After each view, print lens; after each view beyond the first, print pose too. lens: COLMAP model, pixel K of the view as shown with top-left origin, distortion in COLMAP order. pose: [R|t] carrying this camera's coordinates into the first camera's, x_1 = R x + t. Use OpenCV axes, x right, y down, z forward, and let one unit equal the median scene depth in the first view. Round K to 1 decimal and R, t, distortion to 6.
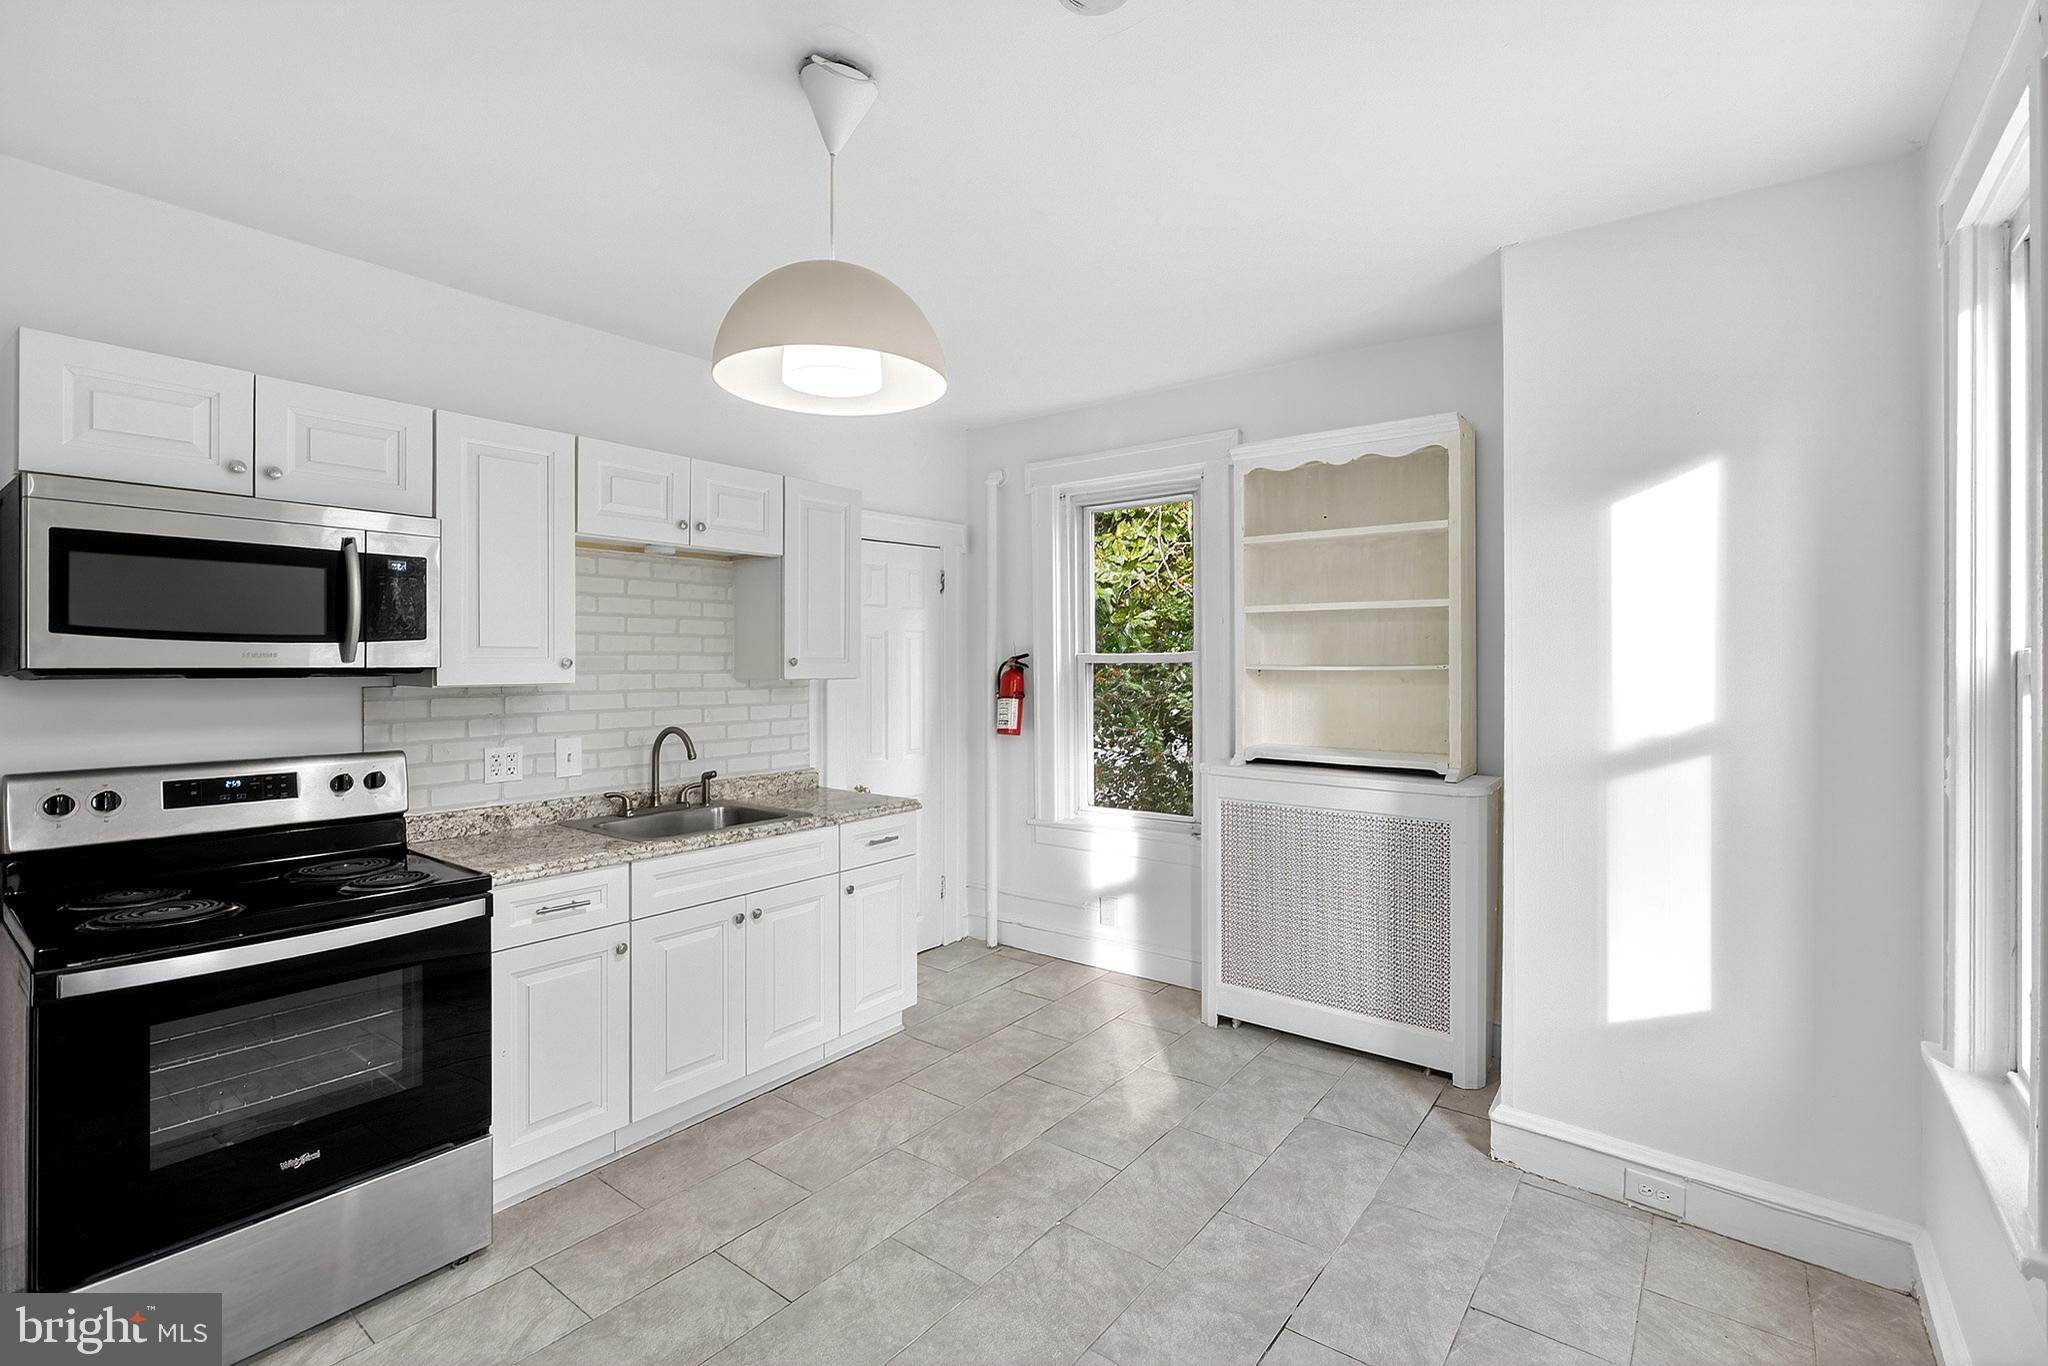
lens RADIAL K [[915.9, 0, 1033.1], [0, 915.9, 666.2], [0, 0, 1]] dist [-0.005863, 0.000689]
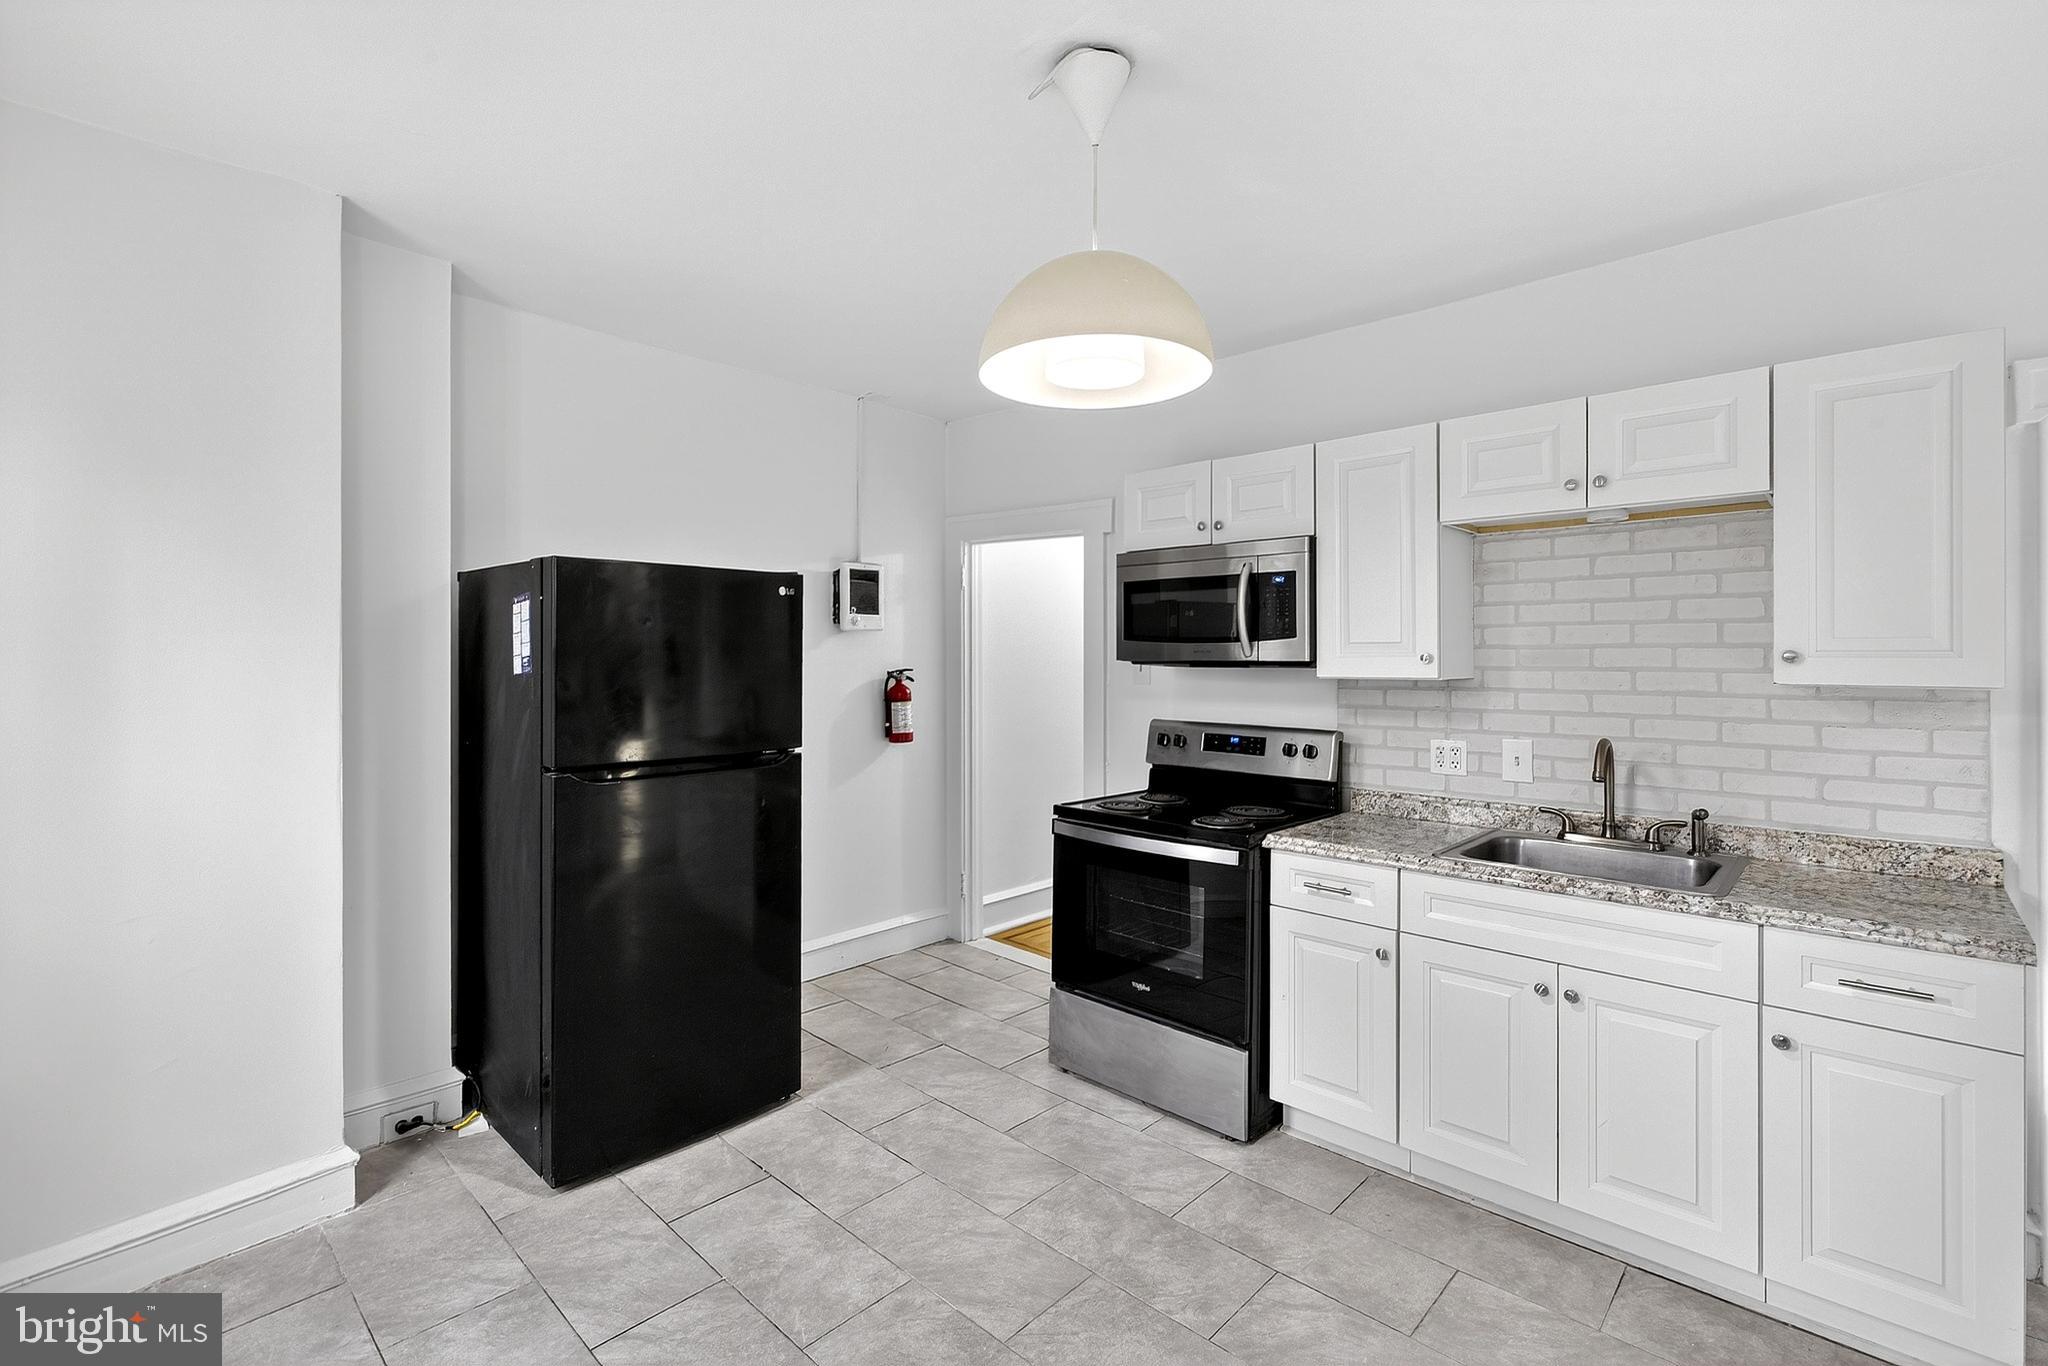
lens RADIAL K [[915.9, 0, 1016.7], [0, 915.9, 656.9], [0, 0, 1]] dist [-0.005863, 0.000689]
pose [[-0.104009, 0.001901, -0.994575, 0.484995], [-0.002618, 0.999994, 0.002185, -0.005287], [0.994573, 0.002831, -0.104003, 0.632911]]
